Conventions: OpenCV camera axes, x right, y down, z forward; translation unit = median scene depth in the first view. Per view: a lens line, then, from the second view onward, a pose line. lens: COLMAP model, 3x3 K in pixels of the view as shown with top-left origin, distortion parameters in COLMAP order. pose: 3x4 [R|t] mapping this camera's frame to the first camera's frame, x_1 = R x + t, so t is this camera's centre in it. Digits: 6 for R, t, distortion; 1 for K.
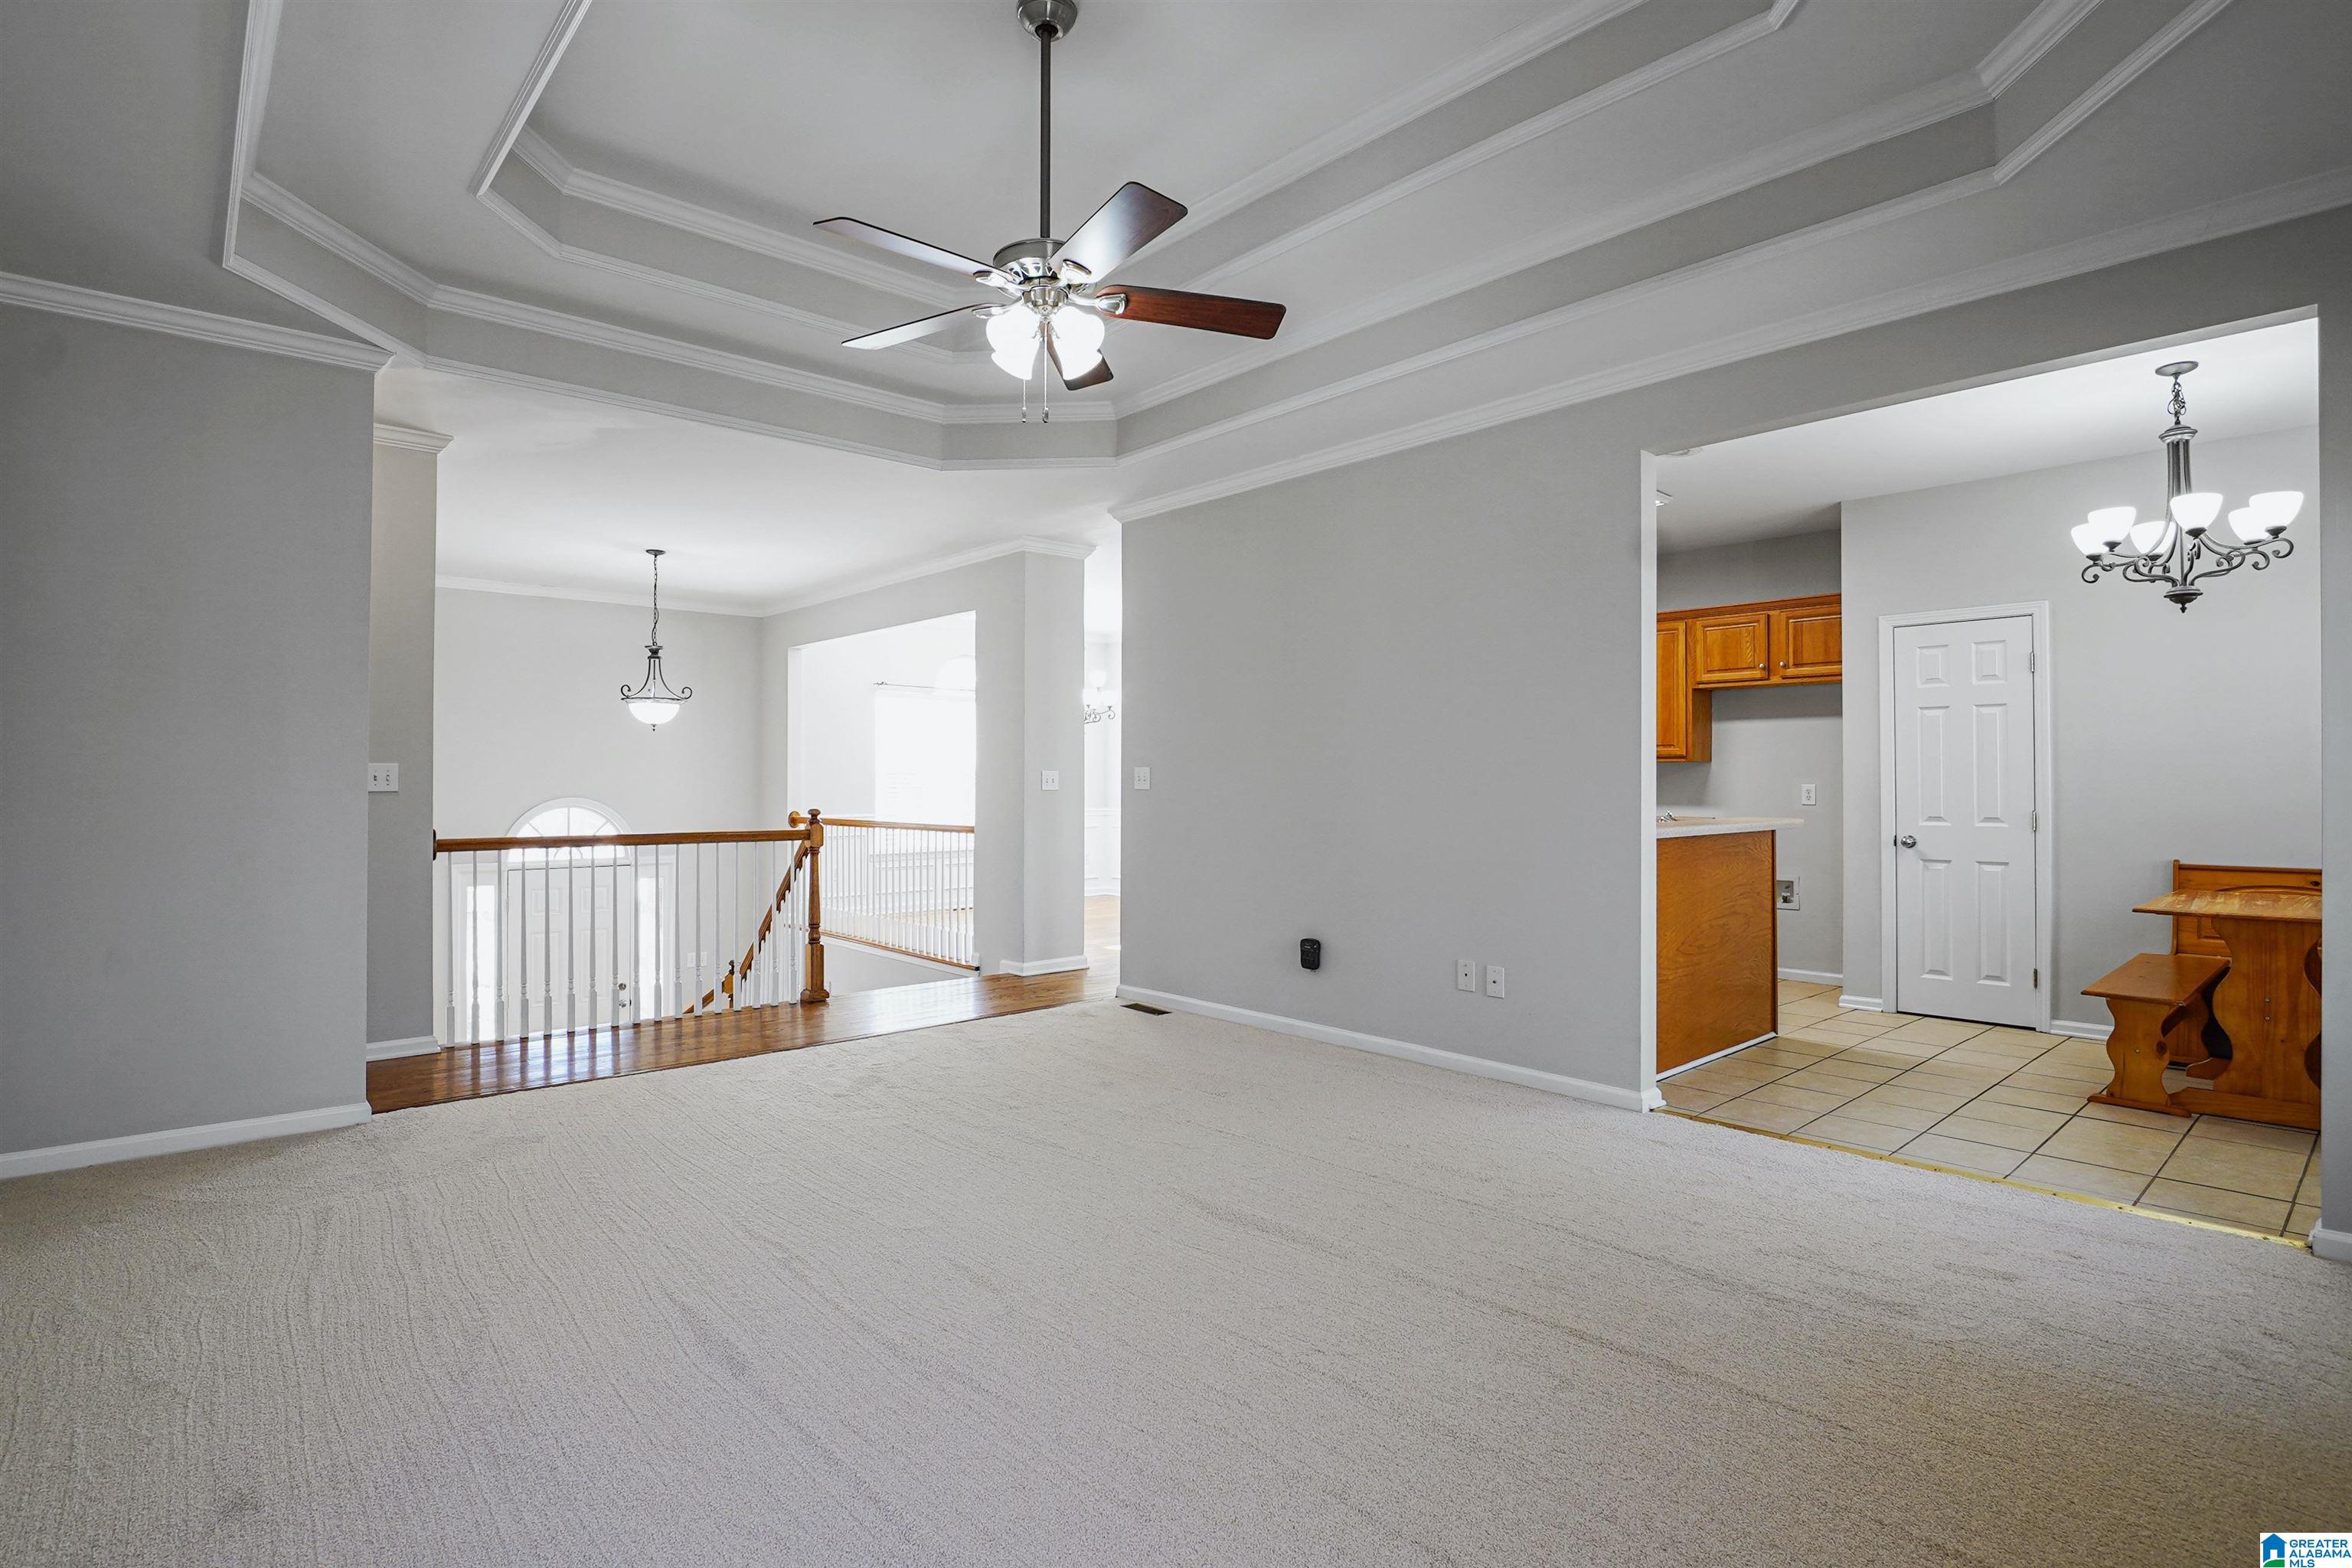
lens RADIAL K [[1147.0, 0, 1159.4], [0, 1147.0, 787.6], [0, 0, 1]] dist [-0.018719, 0.000720]
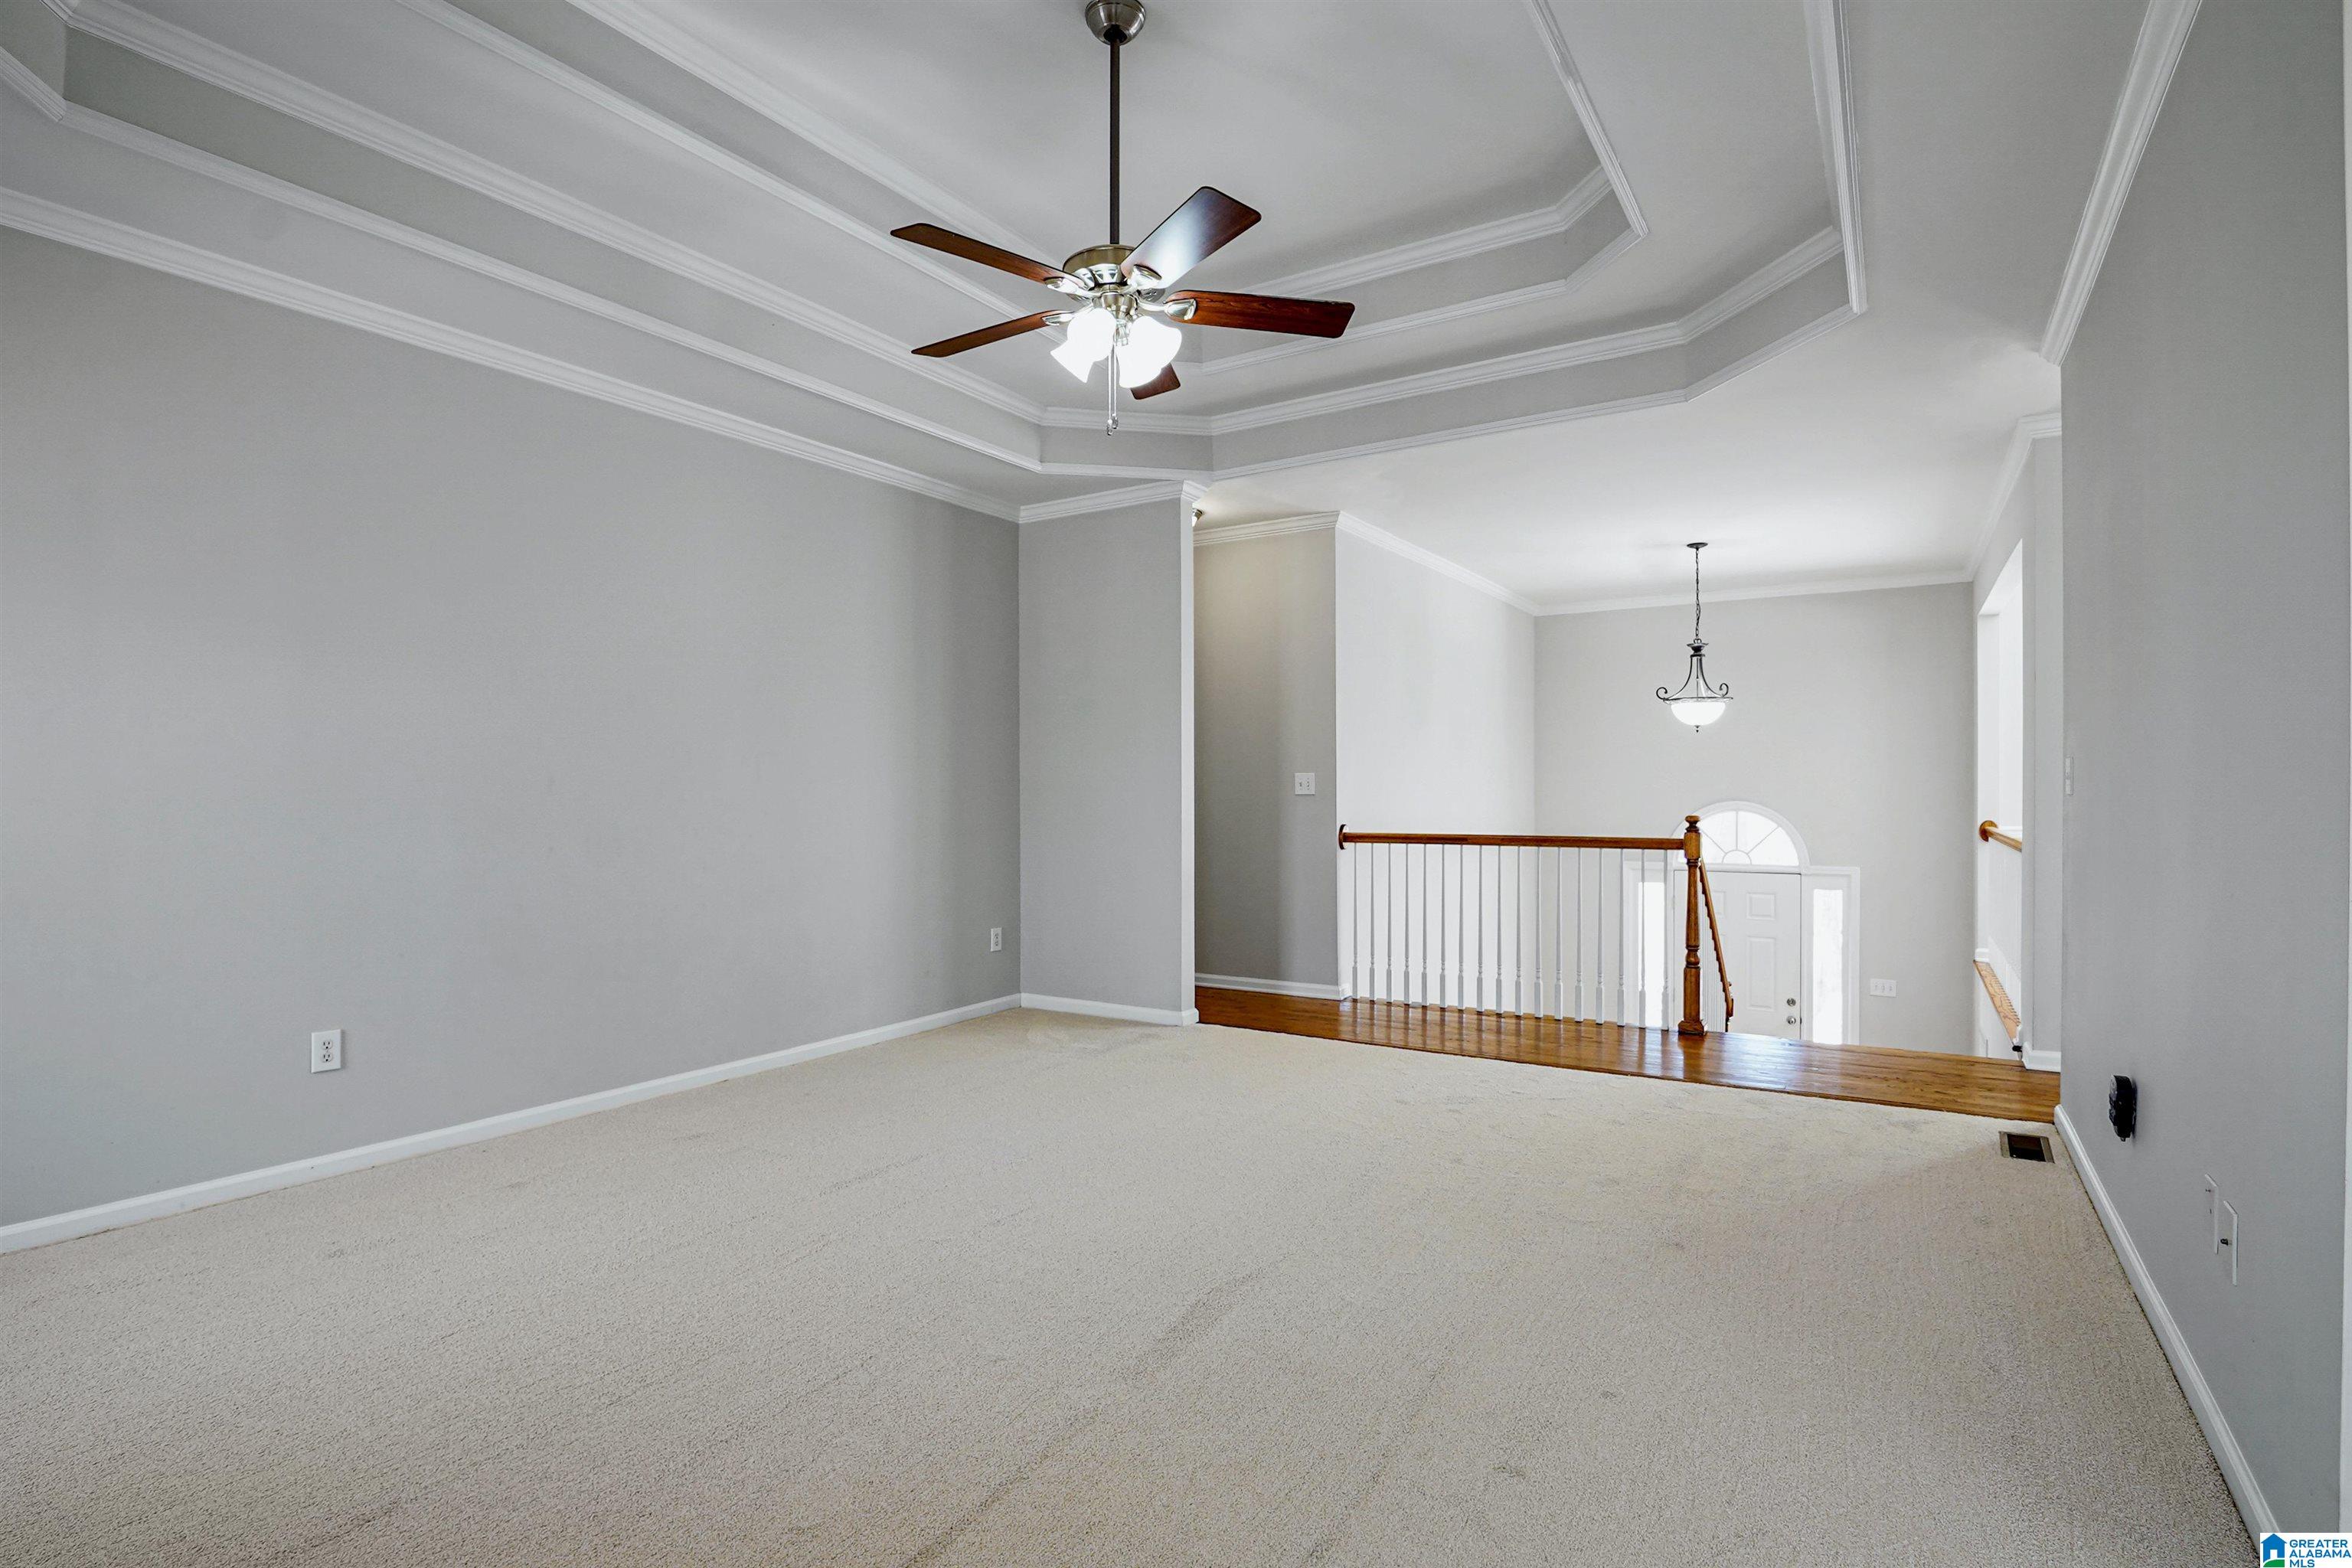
lens RADIAL K [[1147.0, 0, 1159.4], [0, 1147.0, 787.6], [0, 0, 1]] dist [-0.018719, 0.000720]
pose [[0.272257, -0.003043, -0.962220, 0.432816], [0.001172, 0.999995, -0.002831, -0.000811], [0.962224, -0.000357, 0.272259, 0.365932]]
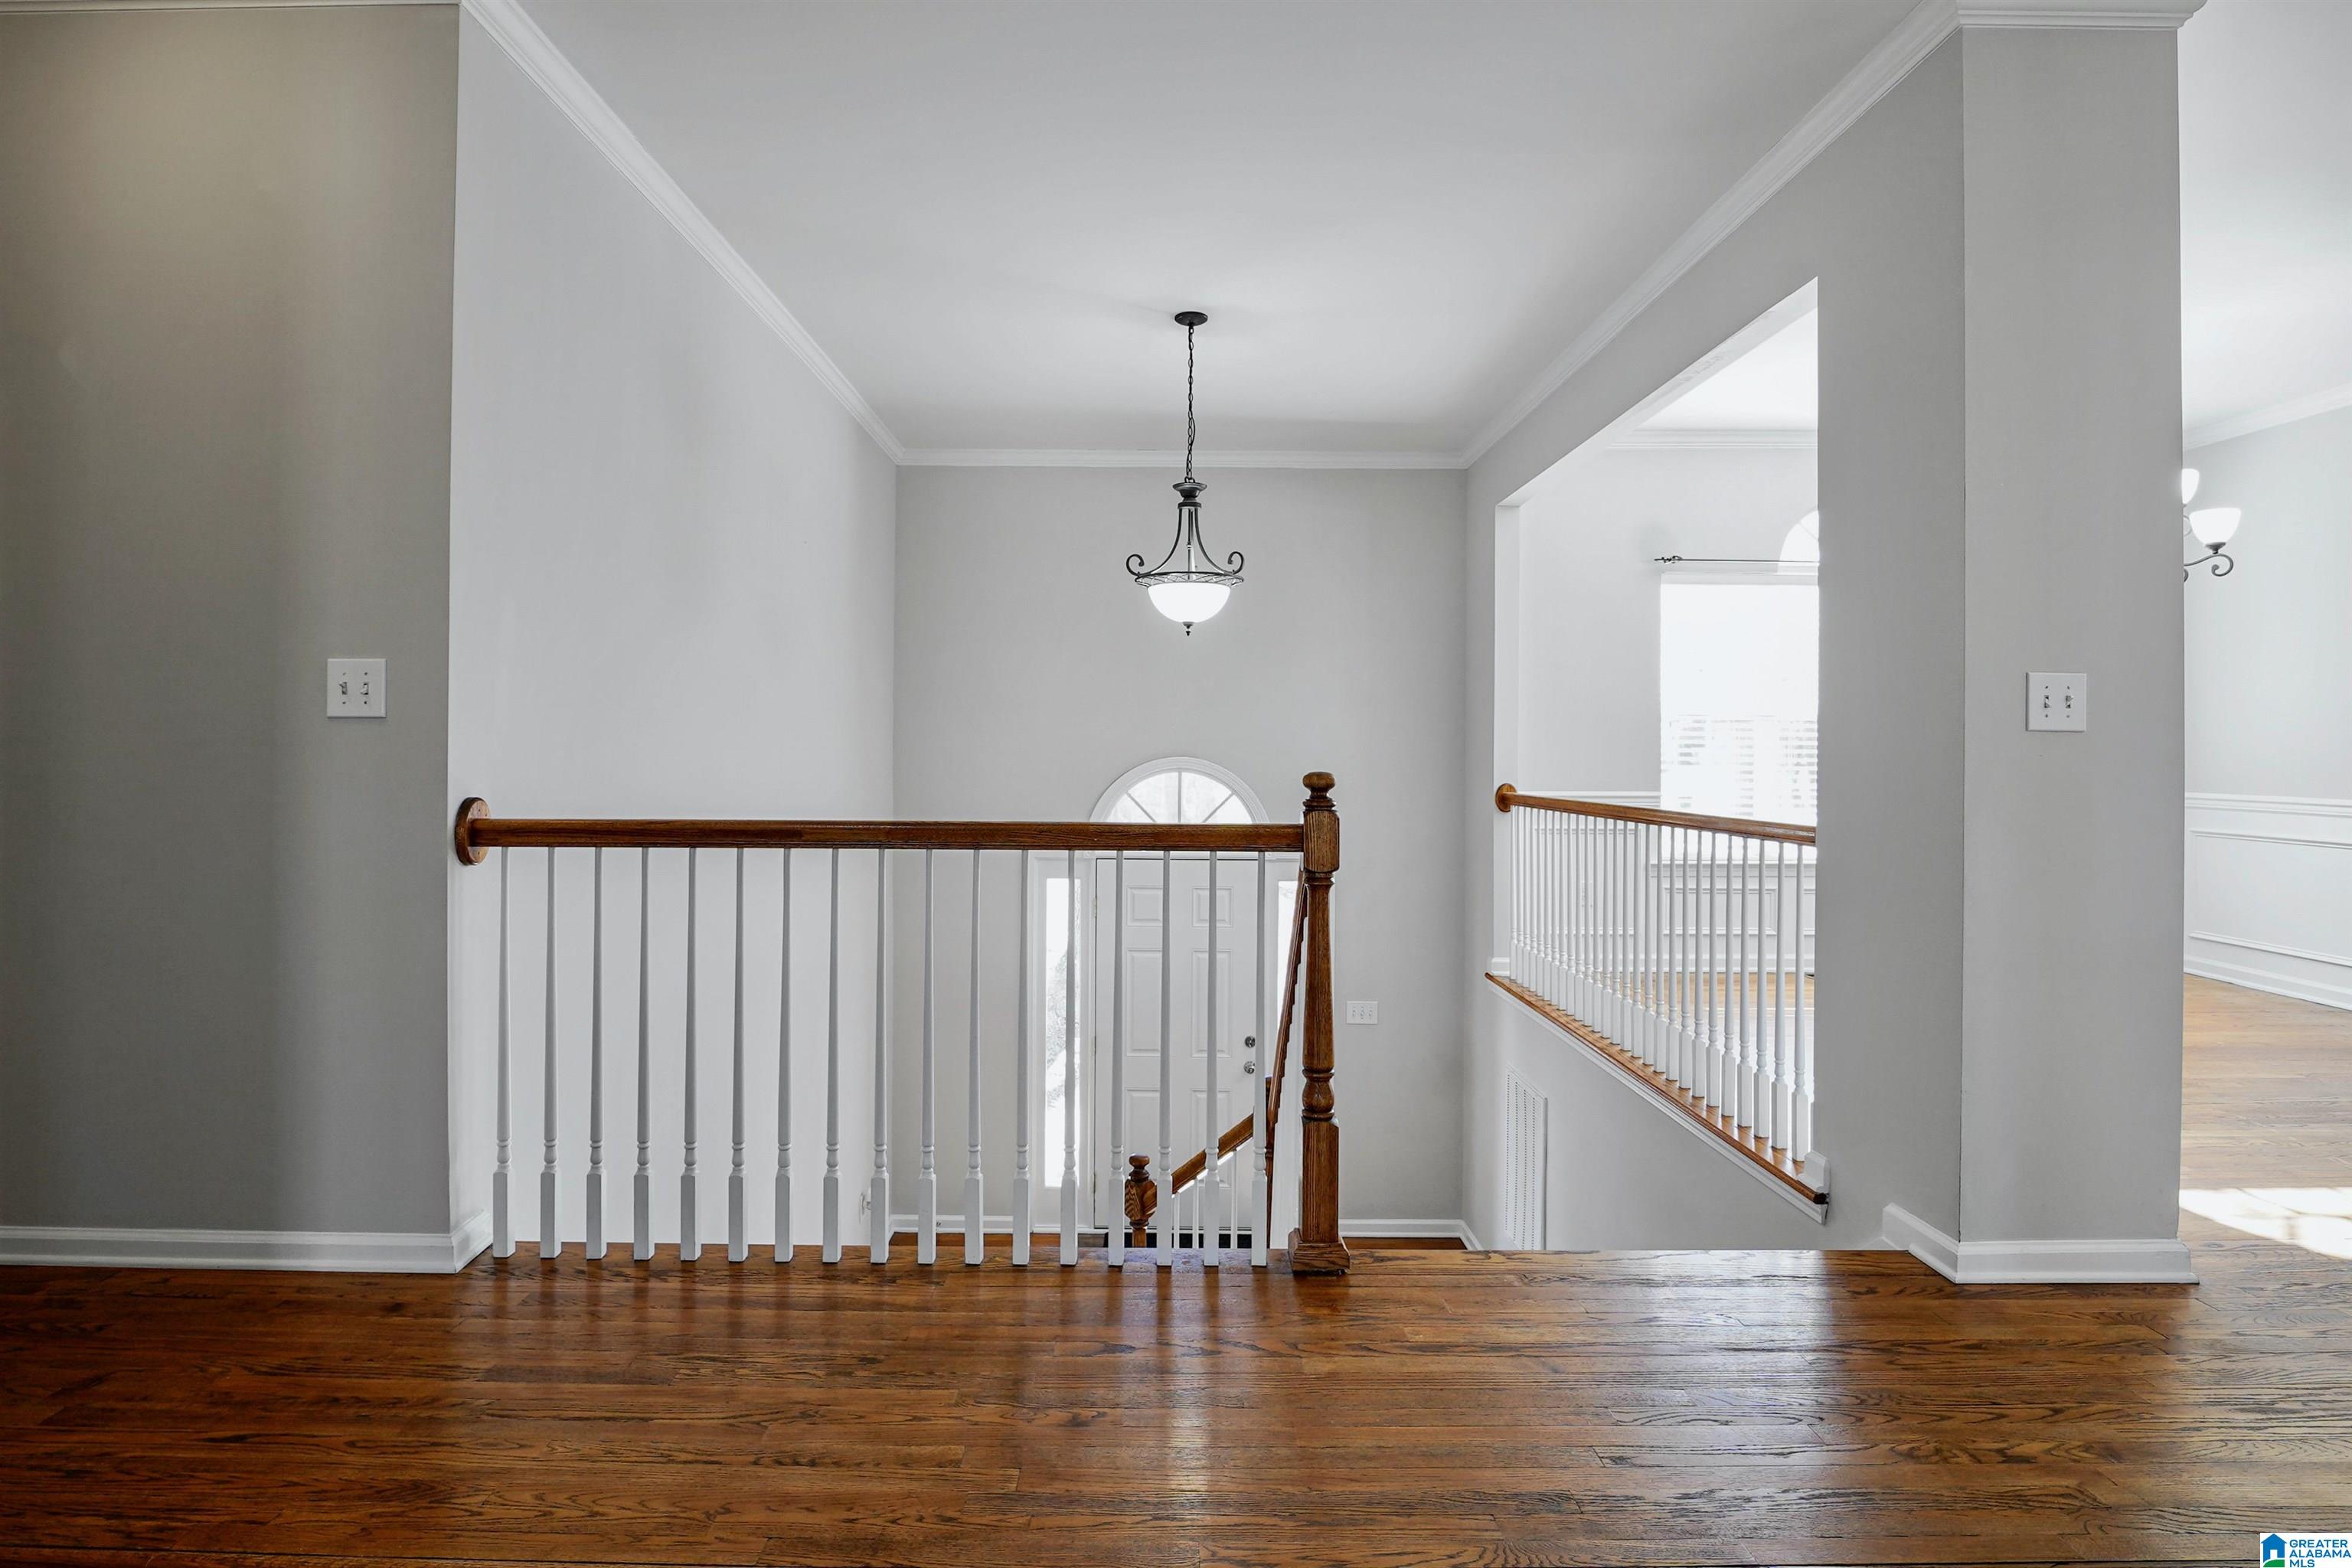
lens RADIAL K [[1203.7, 0, 1150.4], [0, 1203.7, 750.8], [0, 0, 1]] dist [-0.025056, 0.000342]
pose [[0.746629, 0.001114, -0.665239, -0.072497], [-0.007164, 0.999954, -0.006366, 0.014277], [0.665202, 0.009519, 0.746603, 0.656260]]
